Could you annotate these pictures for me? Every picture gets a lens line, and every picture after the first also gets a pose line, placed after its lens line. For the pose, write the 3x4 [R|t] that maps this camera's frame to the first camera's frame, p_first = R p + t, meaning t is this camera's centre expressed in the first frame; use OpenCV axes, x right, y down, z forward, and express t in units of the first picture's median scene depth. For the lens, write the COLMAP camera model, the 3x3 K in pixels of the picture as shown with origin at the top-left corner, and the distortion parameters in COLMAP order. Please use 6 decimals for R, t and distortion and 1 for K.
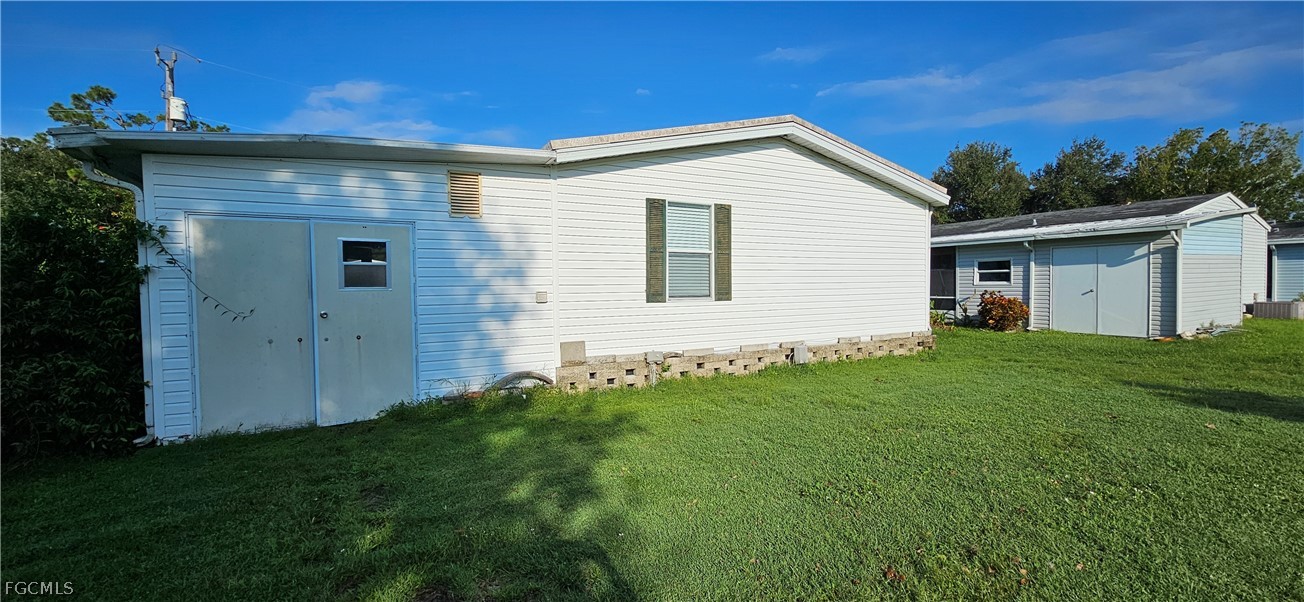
lens RADIAL K [[536.1, 0, 655.8], [0, 536.1, 300.9], [0, 0, 1]] dist [0.000920, 0.000235]
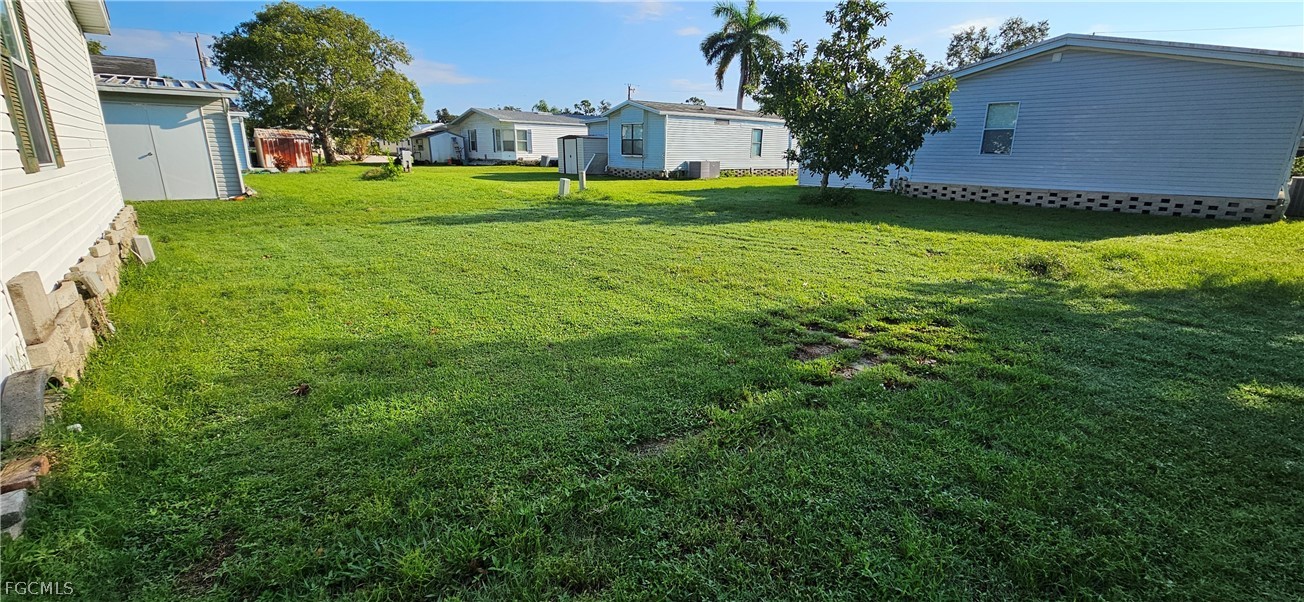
lens RADIAL K [[536.1, 0, 655.8], [0, 536.1, 300.9], [0, 0, 1]] dist [0.000920, 0.000235]
pose [[-0.180733, -0.252878, 0.950468, -0.341974], [0.015394, 0.965536, 0.259814, -0.001101], [-0.983412, 0.061588, -0.170611, 0.324006]]
